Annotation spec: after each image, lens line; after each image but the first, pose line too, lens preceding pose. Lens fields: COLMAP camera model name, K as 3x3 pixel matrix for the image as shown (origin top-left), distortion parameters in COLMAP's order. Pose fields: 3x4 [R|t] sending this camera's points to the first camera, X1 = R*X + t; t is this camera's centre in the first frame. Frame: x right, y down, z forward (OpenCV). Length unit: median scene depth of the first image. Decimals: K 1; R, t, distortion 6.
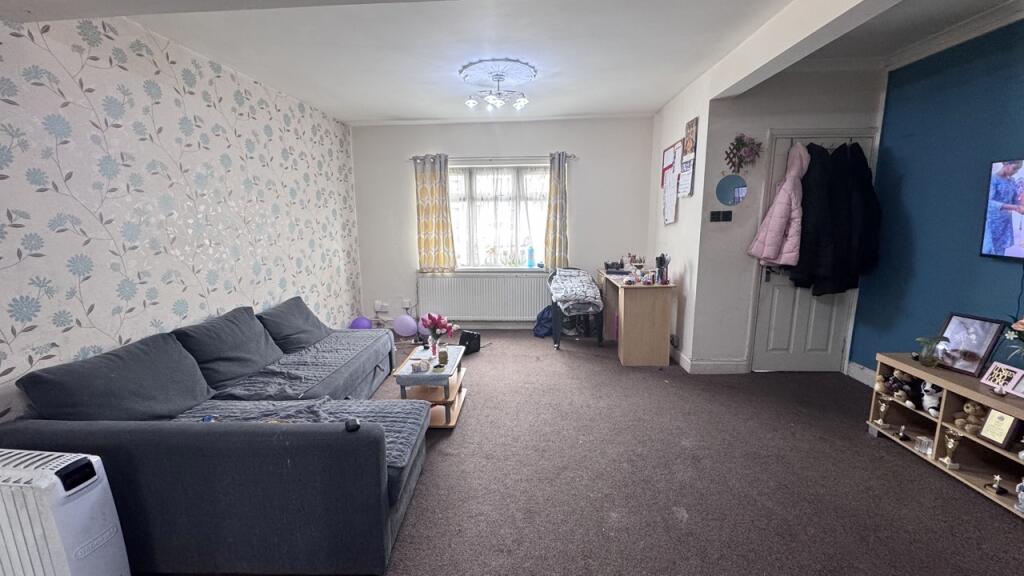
lens RADIAL K [[407.2, 0, 512.0], [0, 407.2, 288.0], [0, 0, 1]] dist [-0.003069, 0.000474]
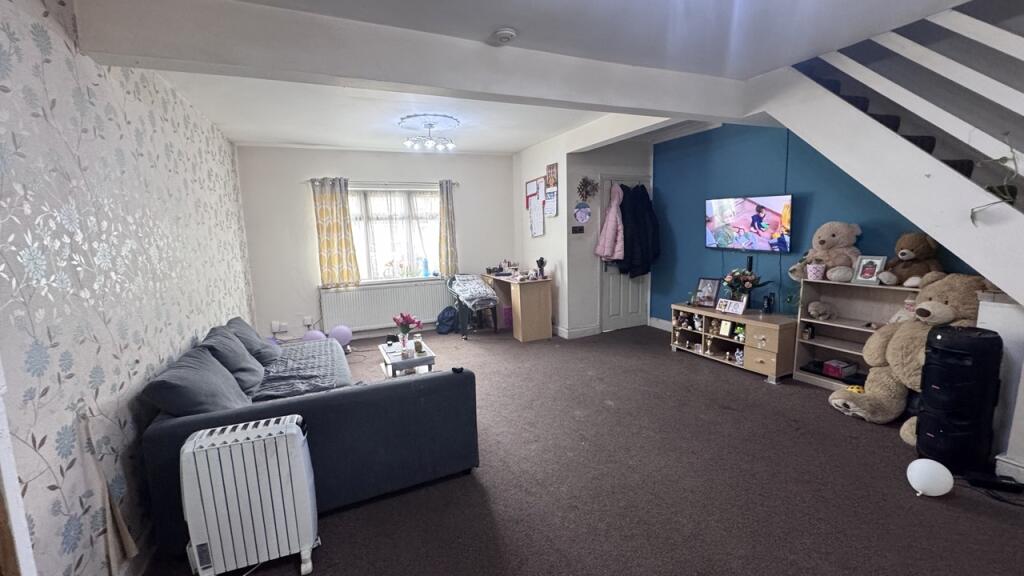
lens RADIAL K [[407.2, 0, 512.0], [0, 407.2, 288.0], [0, 0, 1]] dist [-0.003069, 0.000474]
pose [[0.889417, -0.082407, 0.449606, -0.407310], [0.099152, 0.994977, -0.013777, 0.034205], [-0.446212, 0.056833, 0.893121, -0.224806]]
